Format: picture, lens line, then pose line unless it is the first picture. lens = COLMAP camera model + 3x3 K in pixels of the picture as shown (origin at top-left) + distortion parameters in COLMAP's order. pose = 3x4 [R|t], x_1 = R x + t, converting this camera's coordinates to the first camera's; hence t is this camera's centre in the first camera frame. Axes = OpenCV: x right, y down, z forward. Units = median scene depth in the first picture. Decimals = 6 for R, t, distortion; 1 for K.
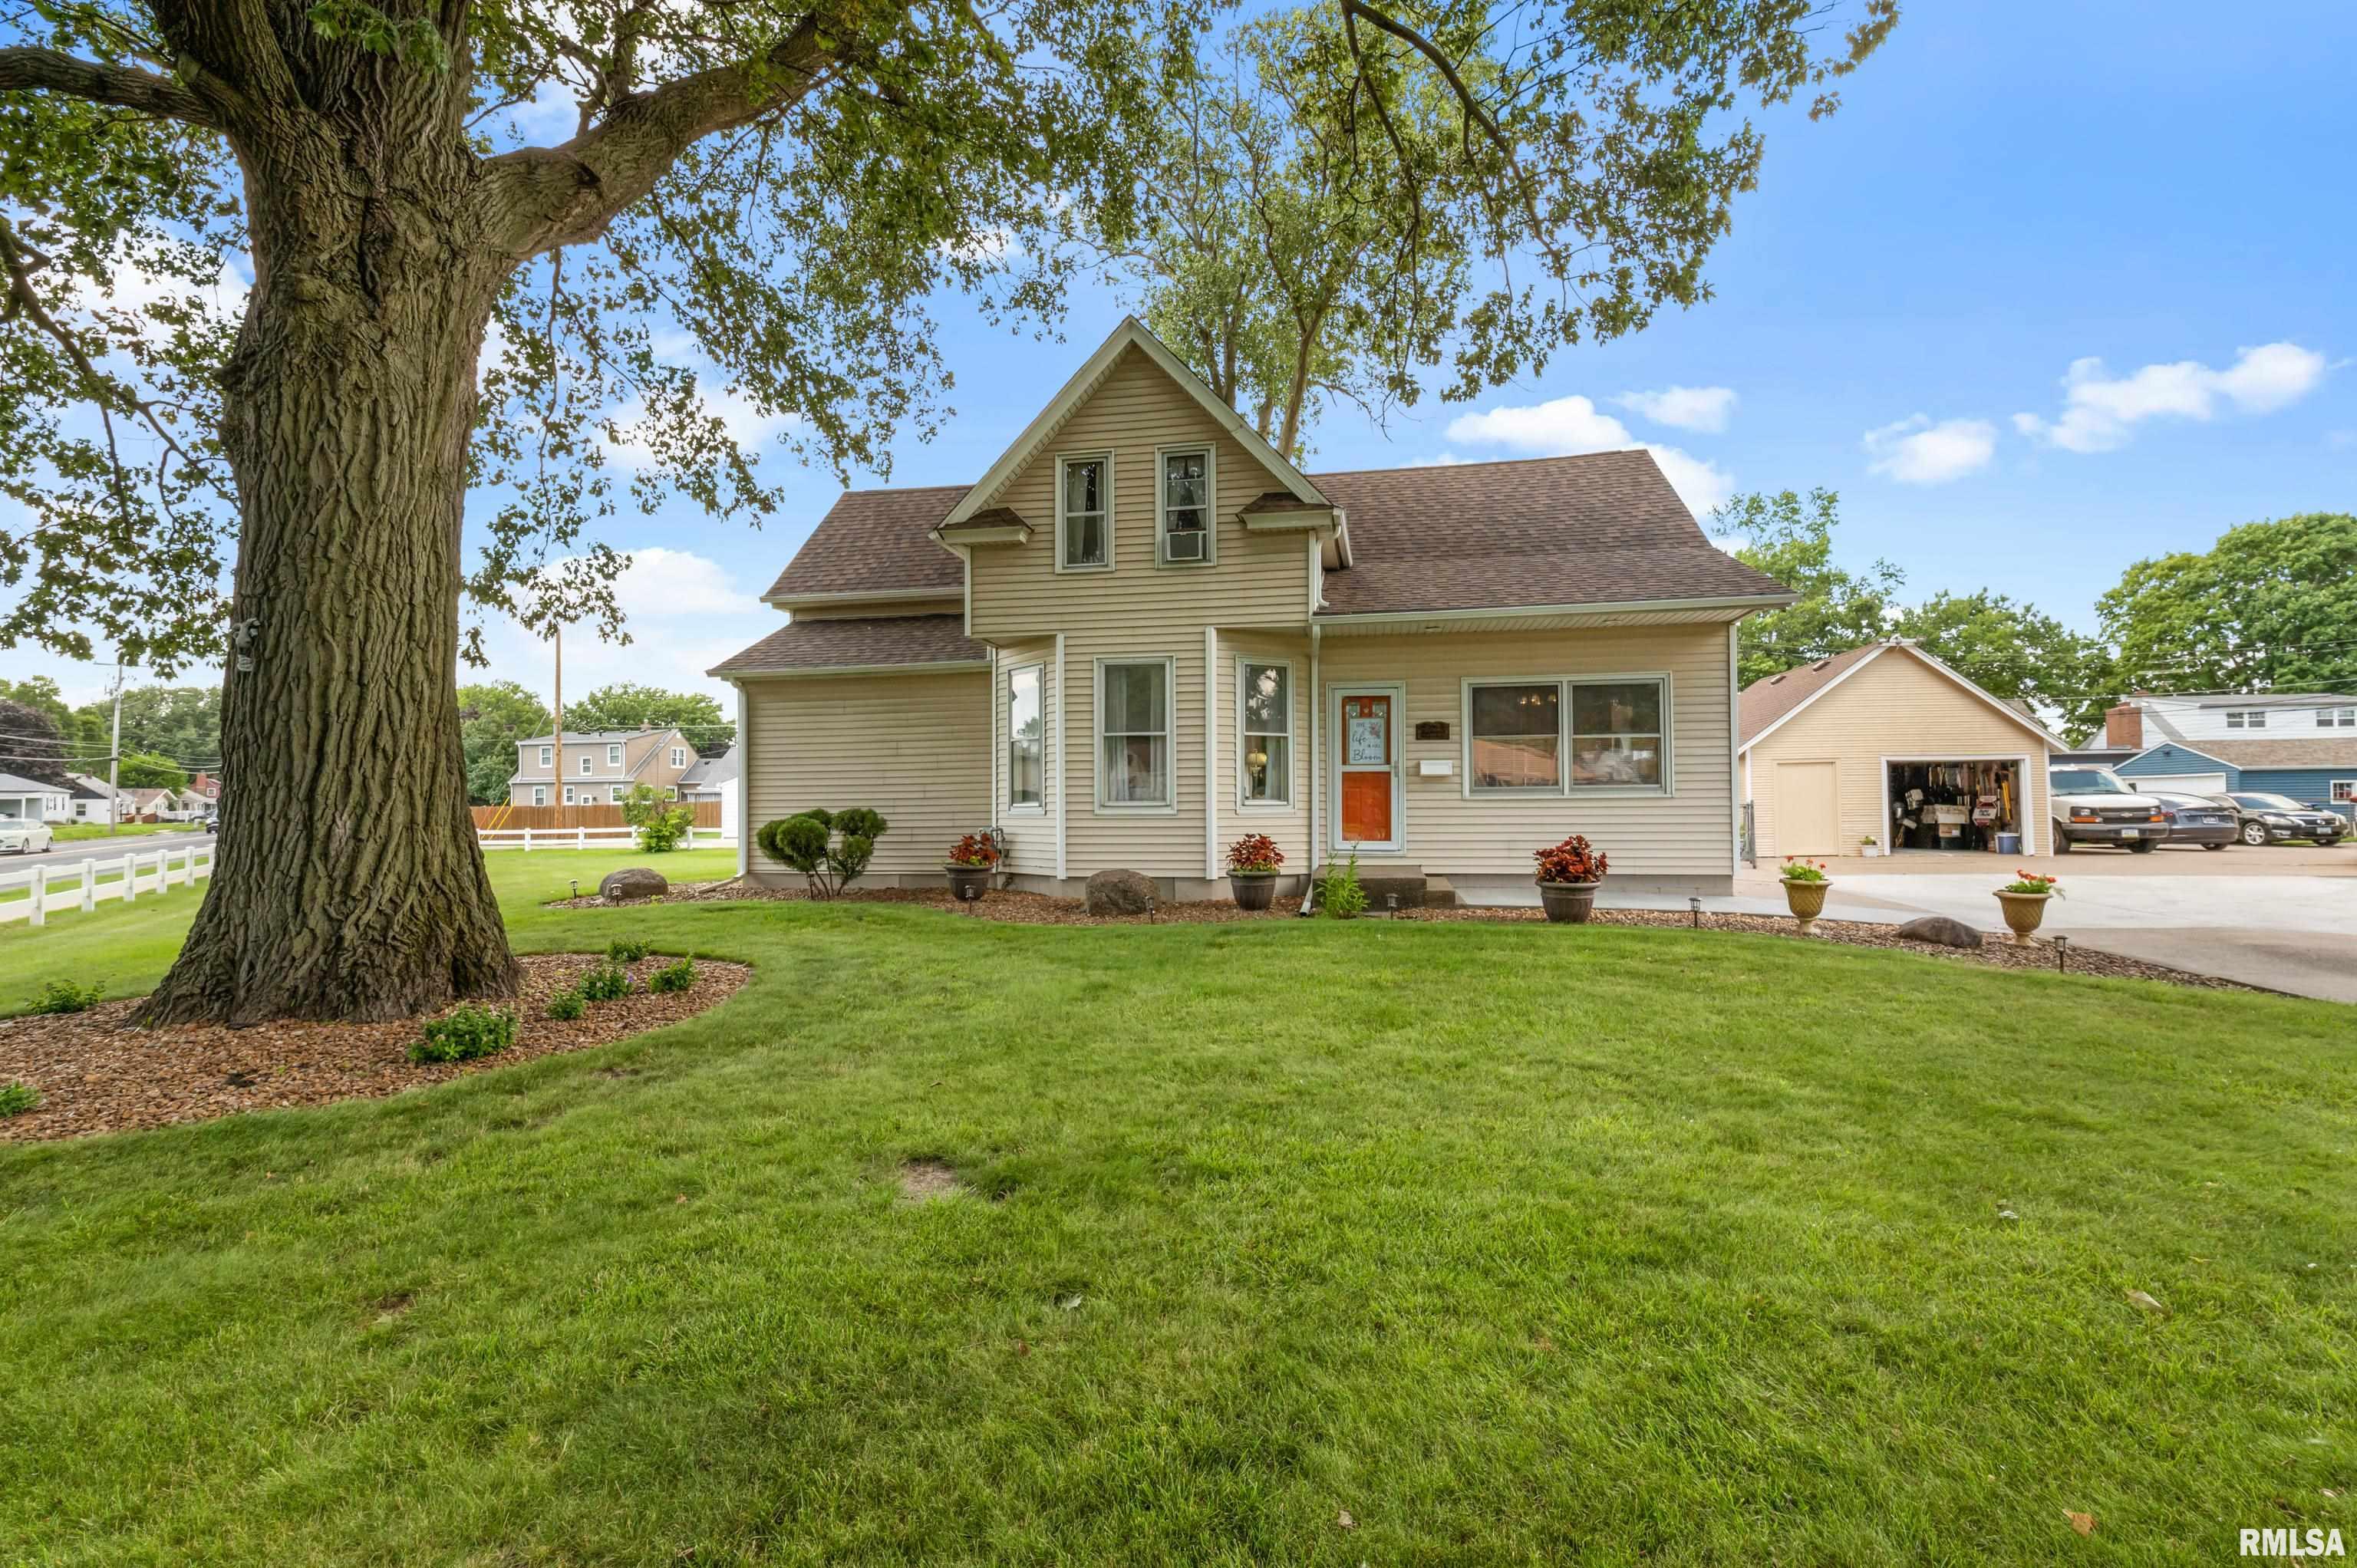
lens RADIAL K [[1036.4, 0, 1186.8], [0, 1036.4, 779.0], [0, 0, 1]] dist [0.003257, 0.000529]
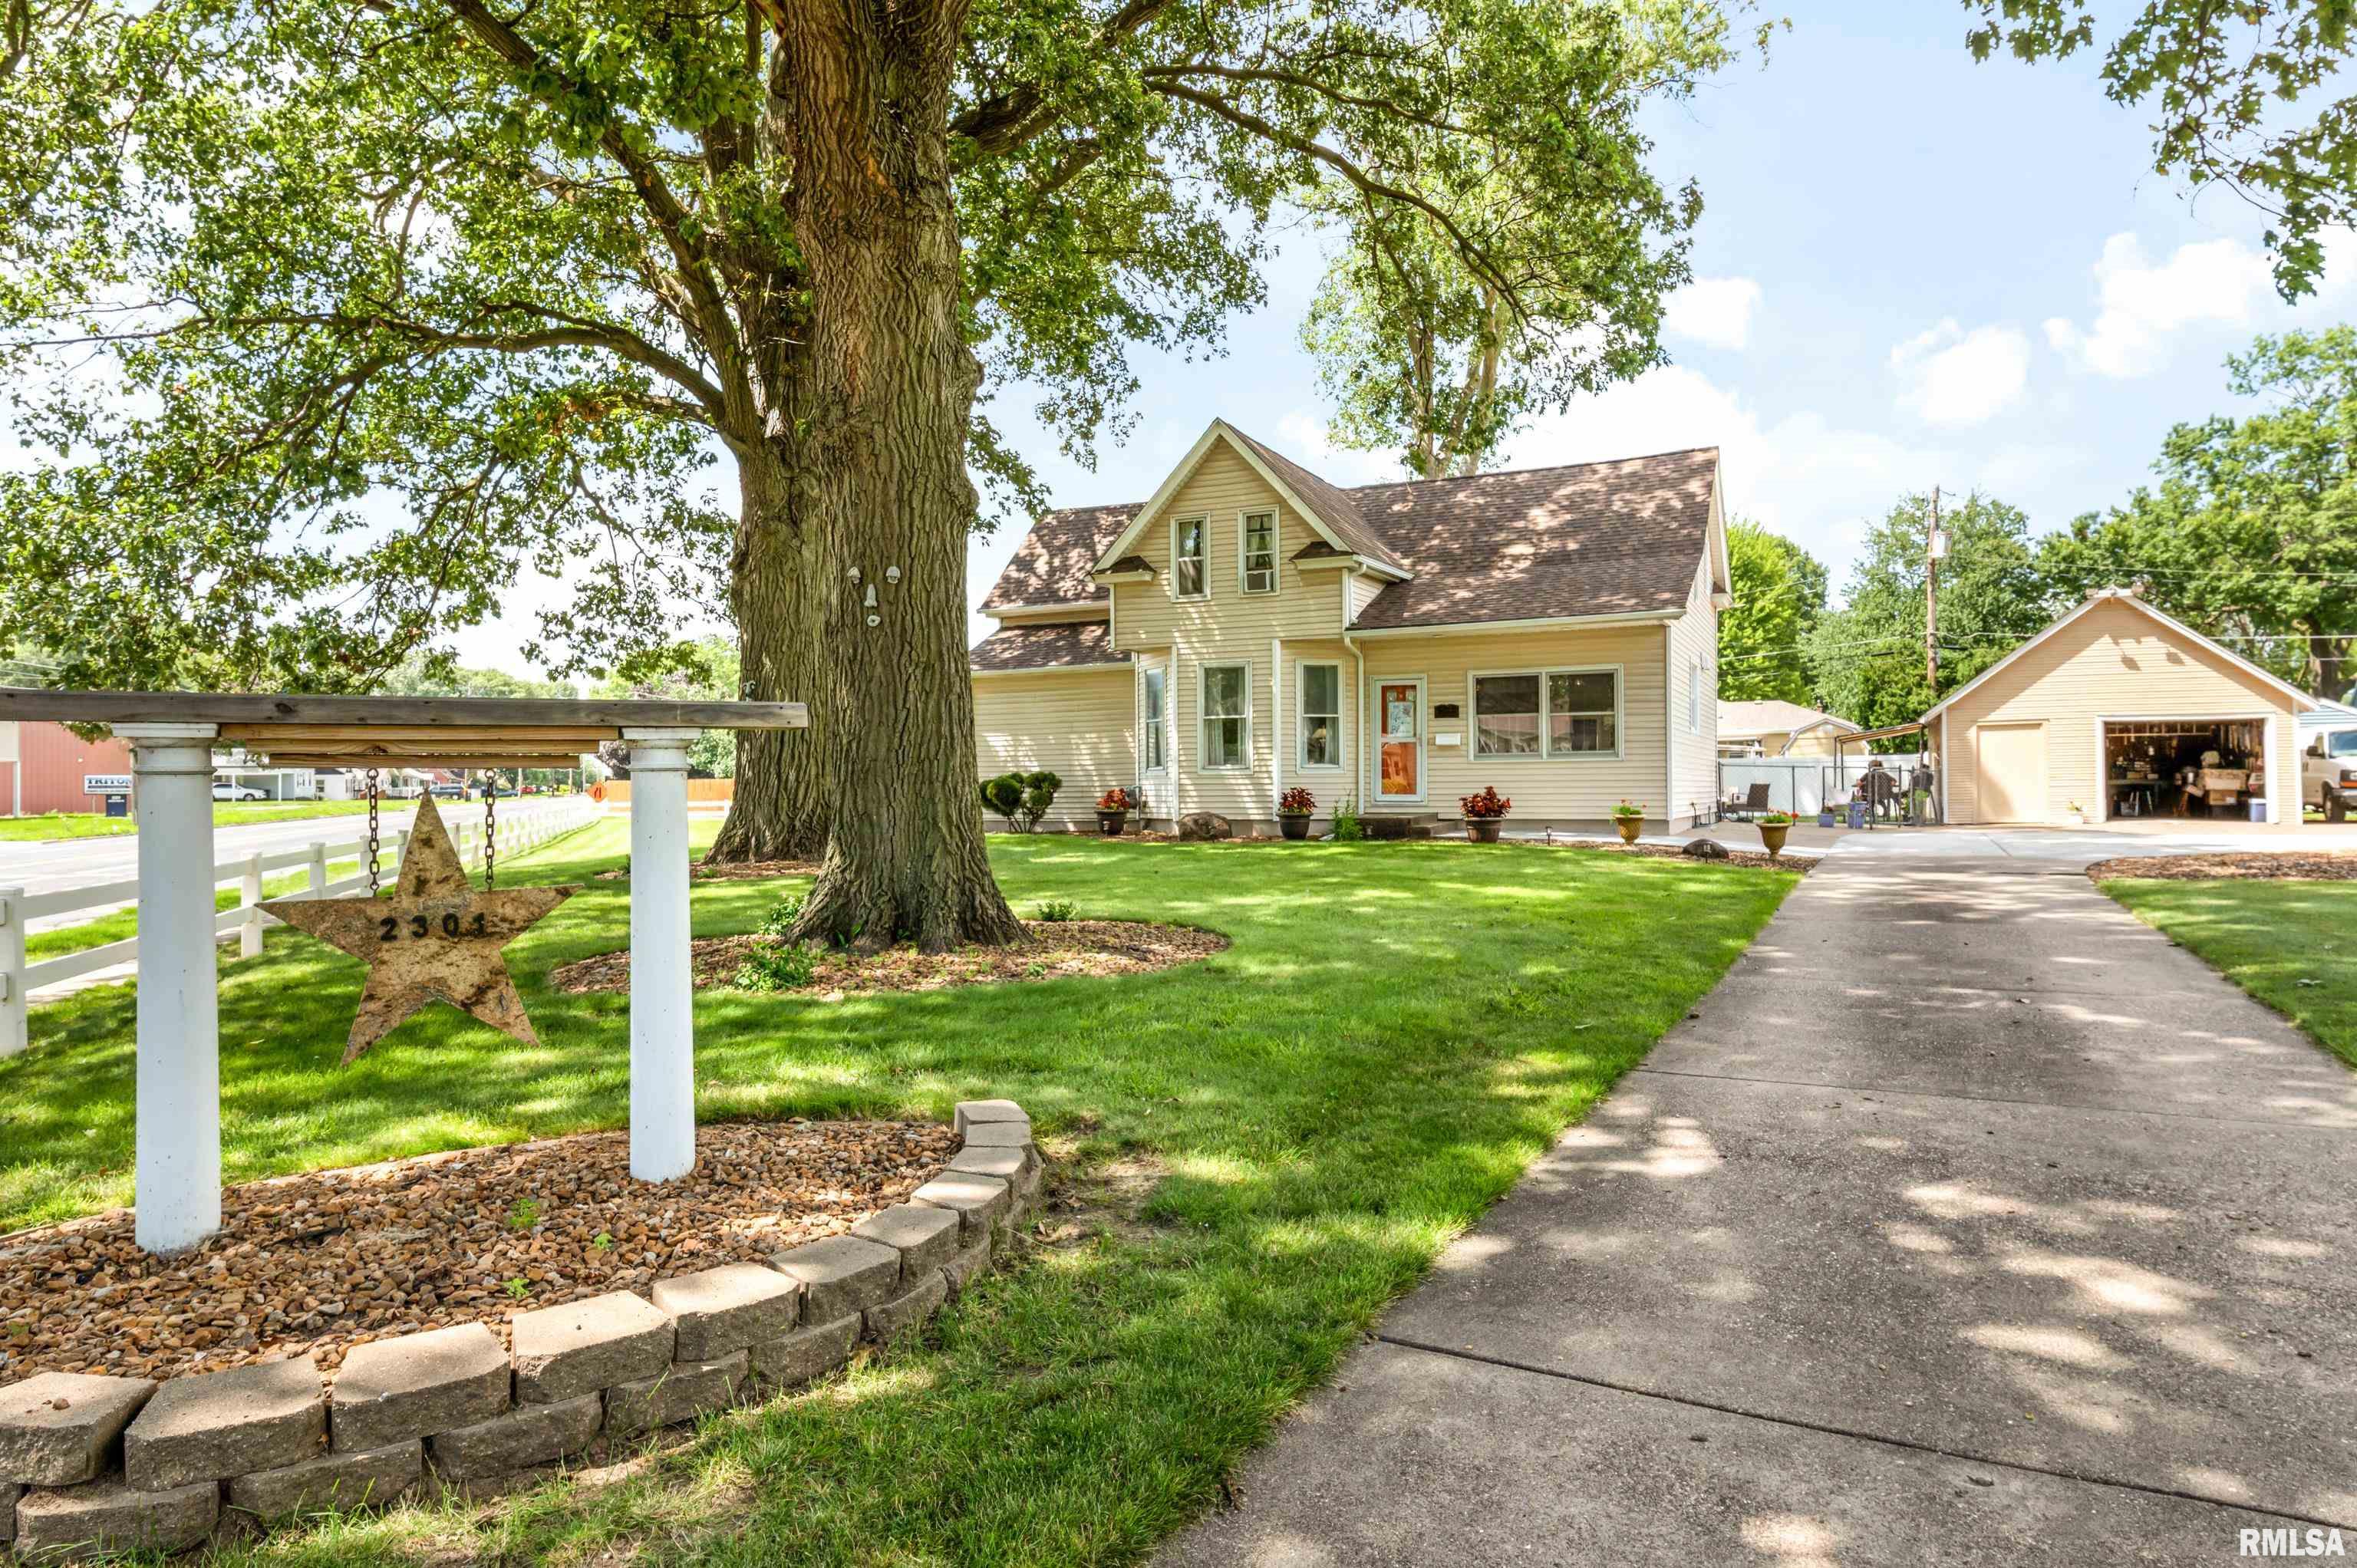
lens RADIAL K [[1448.9, 0, 1175.9], [0, 1448.9, 778.8], [0, 0, 1]] dist [0.027418, -0.002137]
pose [[0.963884, -0.002029, -0.266313, 0.397402], [0.008400, 0.999705, 0.022787, -0.004971], [0.266188, -0.024201, 0.963617, -0.880959]]
